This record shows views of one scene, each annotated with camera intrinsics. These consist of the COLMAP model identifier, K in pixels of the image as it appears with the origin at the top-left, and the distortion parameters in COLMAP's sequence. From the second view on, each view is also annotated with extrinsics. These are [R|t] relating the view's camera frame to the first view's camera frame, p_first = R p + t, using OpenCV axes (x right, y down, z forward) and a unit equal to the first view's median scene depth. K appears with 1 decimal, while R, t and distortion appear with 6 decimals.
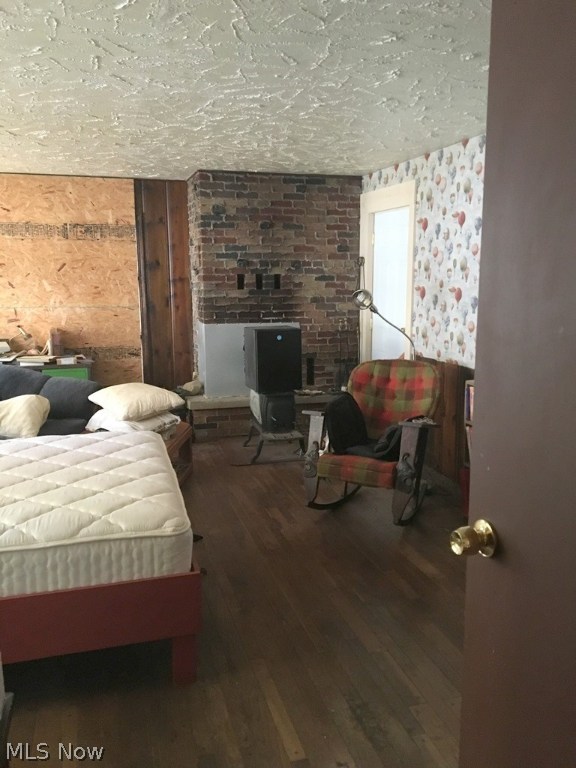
lens RADIAL K [[648.6, 0, 288.0], [0, 648.6, 384.0], [0, 0, 1]] dist [0.102314, -0.157180]
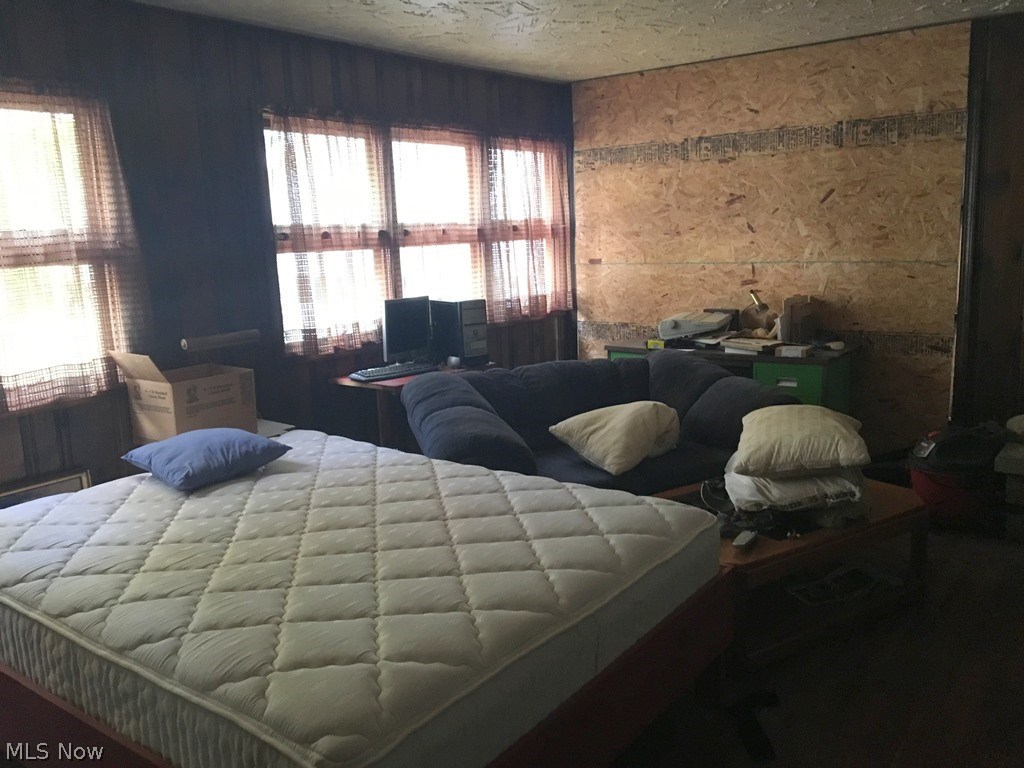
lens RADIAL K [[864.8, 0, 512.6], [0, 864.8, 387.0], [0, 0, 1]] dist [0.102314, -0.157180]
pose [[0.606189, 0.123547, -0.785666, 0.136068], [-0.101046, 0.991819, 0.078002, -0.036831], [0.788875, 0.032104, 0.613714, 0.281595]]
